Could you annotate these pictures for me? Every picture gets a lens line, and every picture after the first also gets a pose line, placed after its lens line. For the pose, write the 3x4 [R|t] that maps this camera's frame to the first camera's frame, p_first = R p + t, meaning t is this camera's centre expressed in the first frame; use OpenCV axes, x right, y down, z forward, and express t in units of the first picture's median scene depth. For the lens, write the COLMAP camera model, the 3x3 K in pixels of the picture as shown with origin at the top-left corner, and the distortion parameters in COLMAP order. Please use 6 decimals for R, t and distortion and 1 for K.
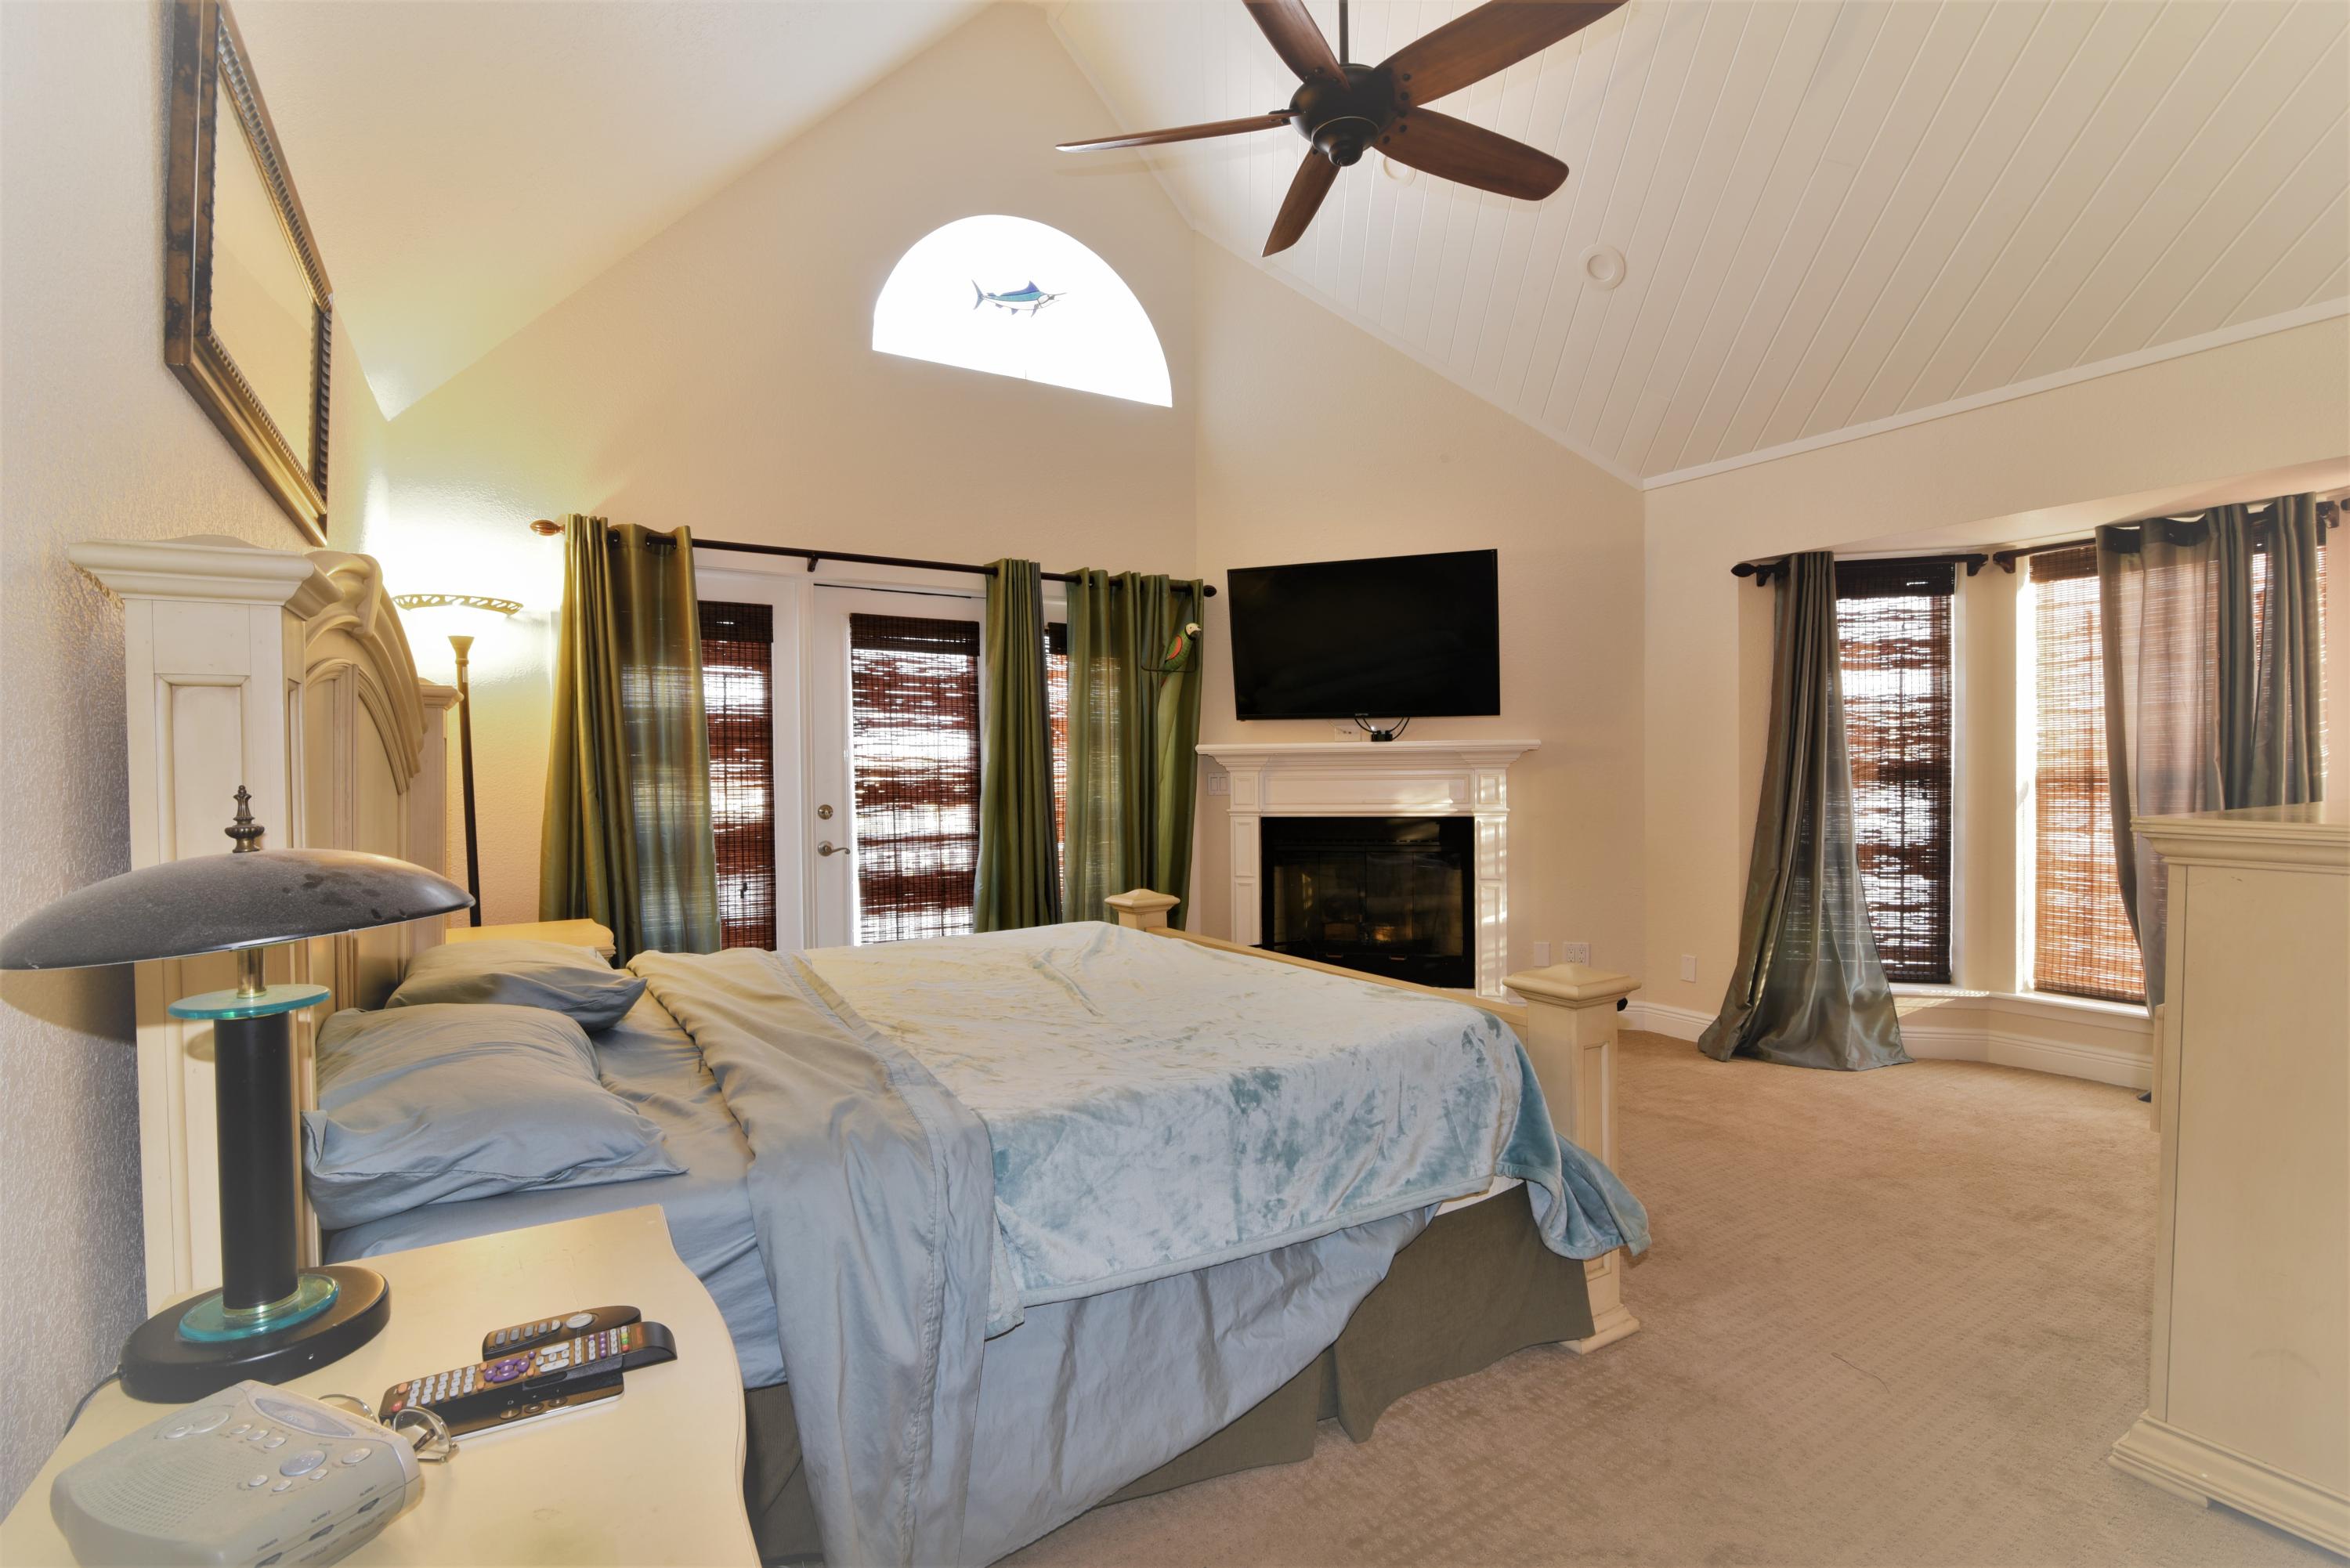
lens RADIAL K [[1066.8, 0, 1175.0], [0, 1066.8, 784.0], [0, 0, 1]] dist [-0.017227, 0.000670]
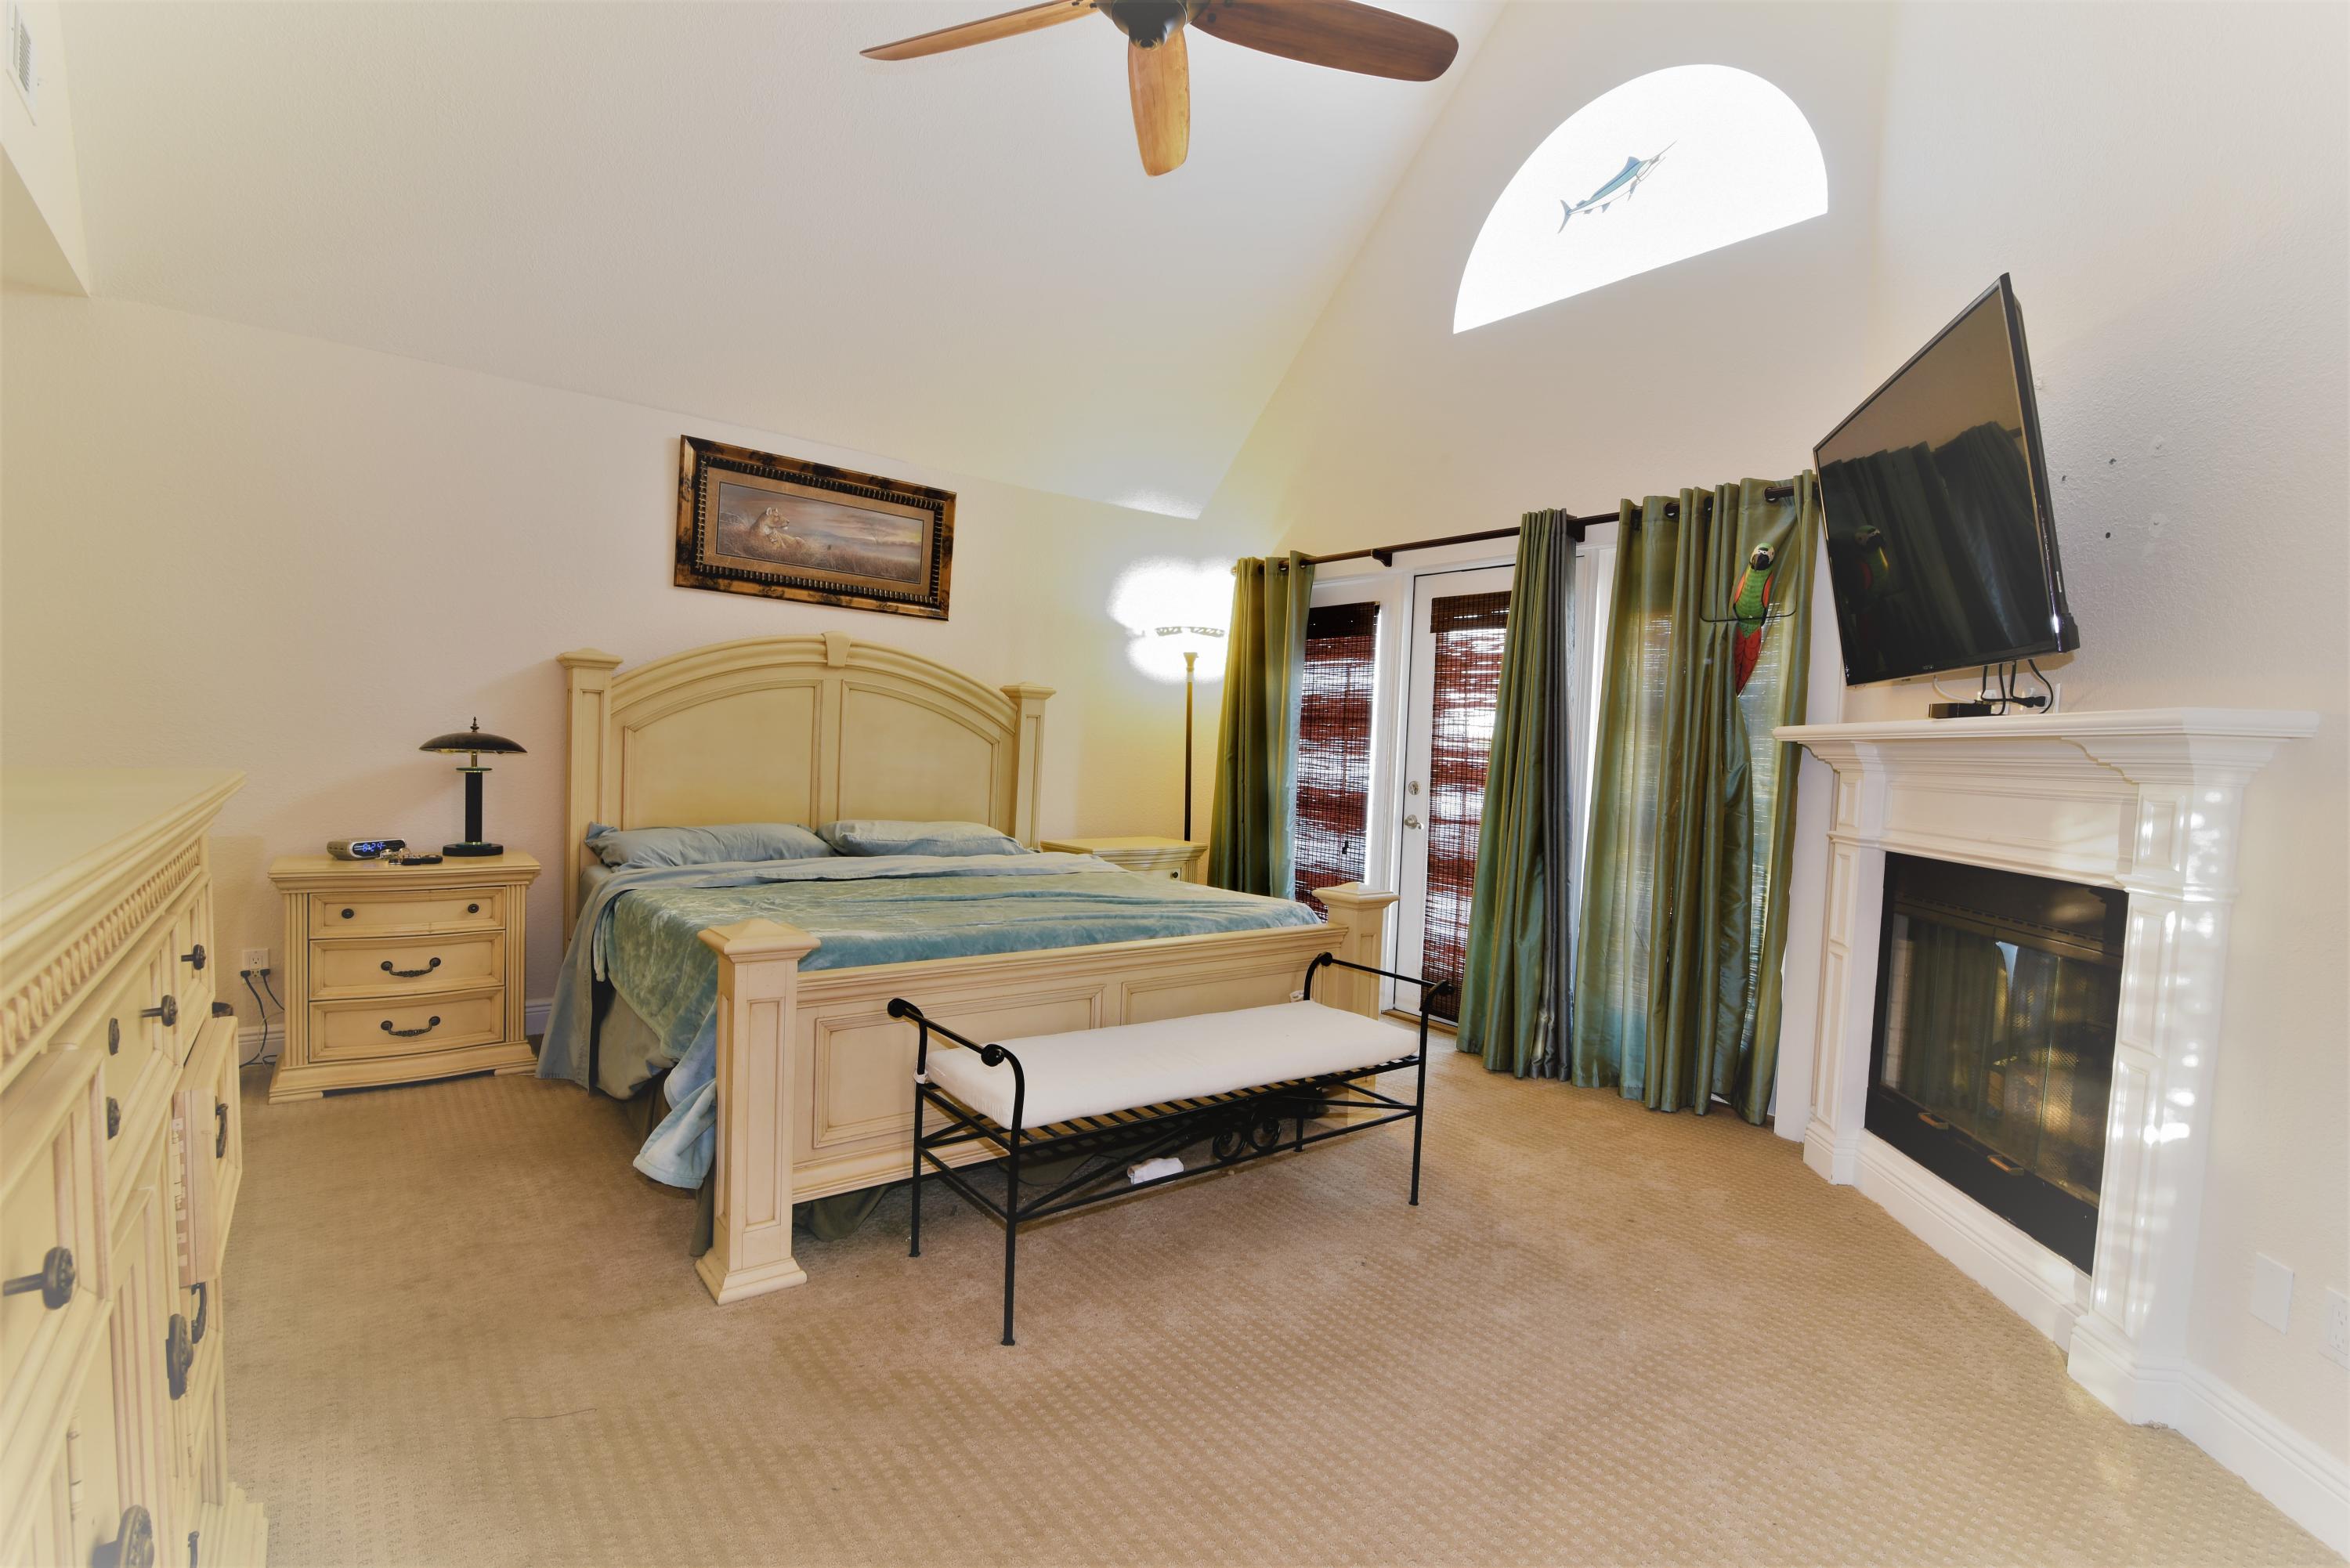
lens RADIAL K [[1066.8, 0, 1175.0], [0, 1066.8, 784.0], [0, 0, 1]] dist [-0.017227, 0.000670]
pose [[0.126485, 0.052601, -0.990573, 0.688594], [-0.053134, 0.997519, 0.046185, -0.013837], [0.990544, 0.046792, 0.128966, 0.610032]]
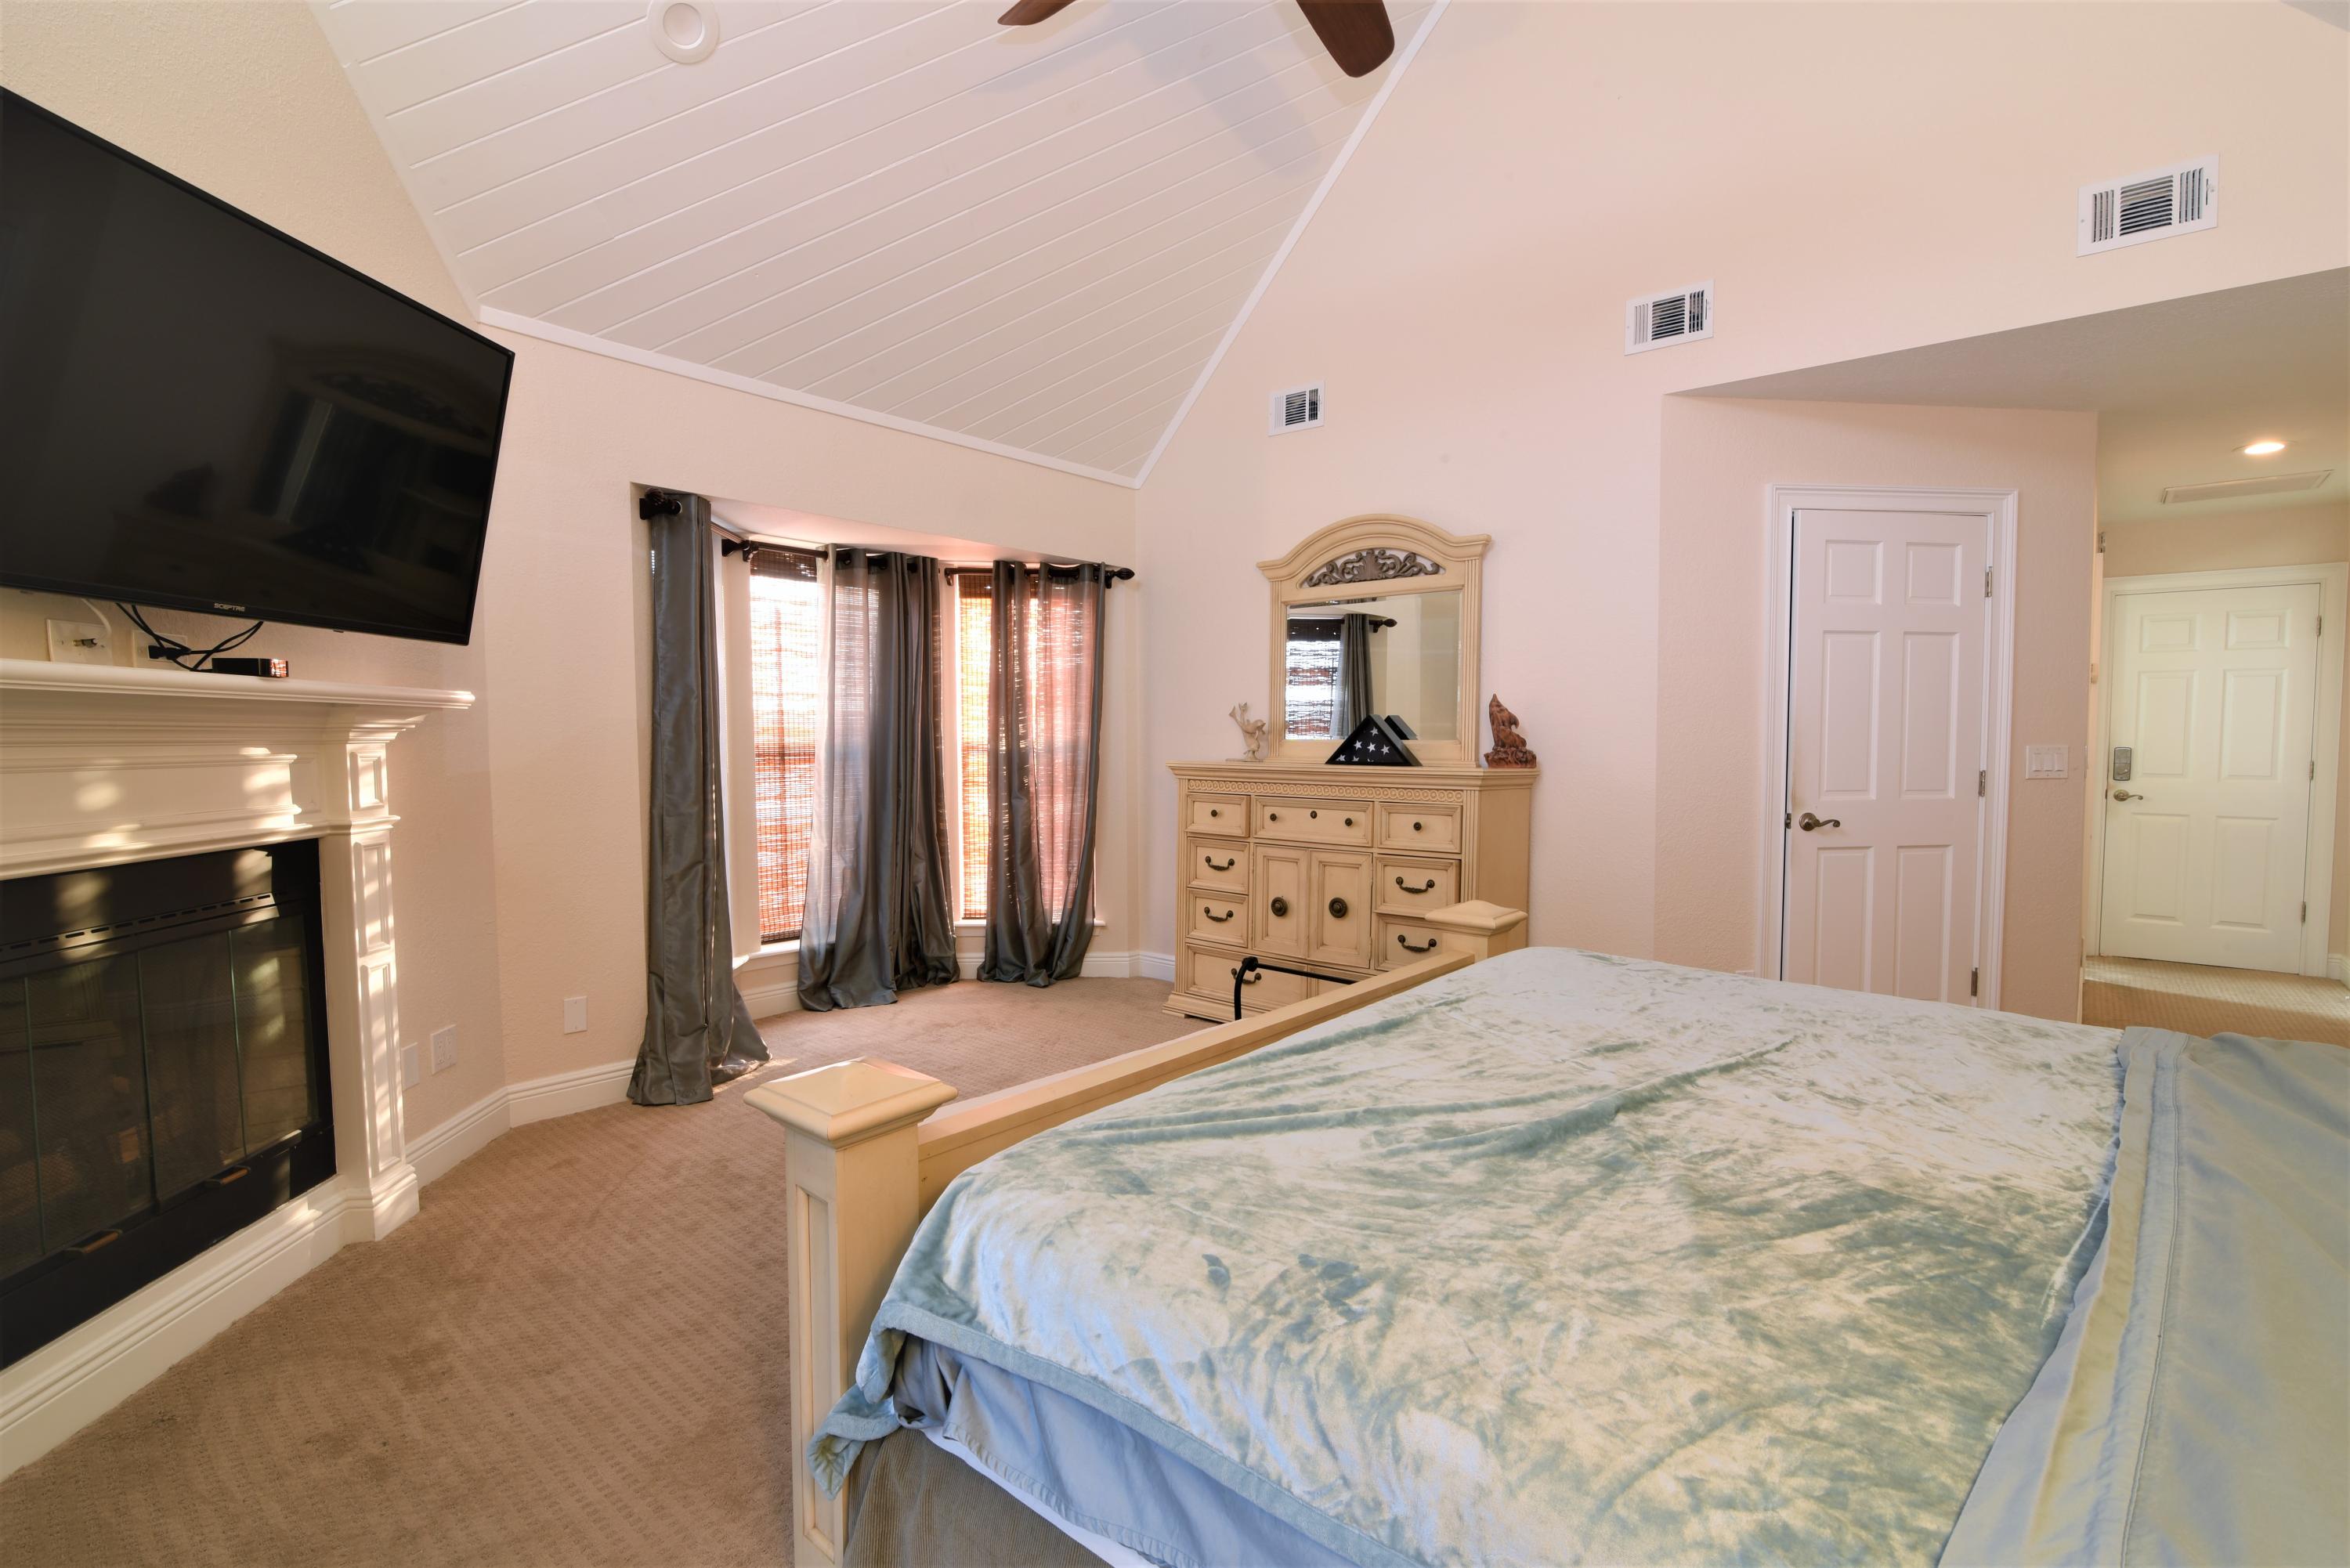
lens RADIAL K [[1066.8, 0, 1175.0], [0, 1066.8, 784.0], [0, 0, 1]] dist [-0.017227, 0.000670]
pose [[-0.297216, -0.027966, 0.954401, -0.339594], [0.020162, 0.999164, 0.035557, -0.003649], [-0.954597, 0.029810, -0.296404, 0.827091]]
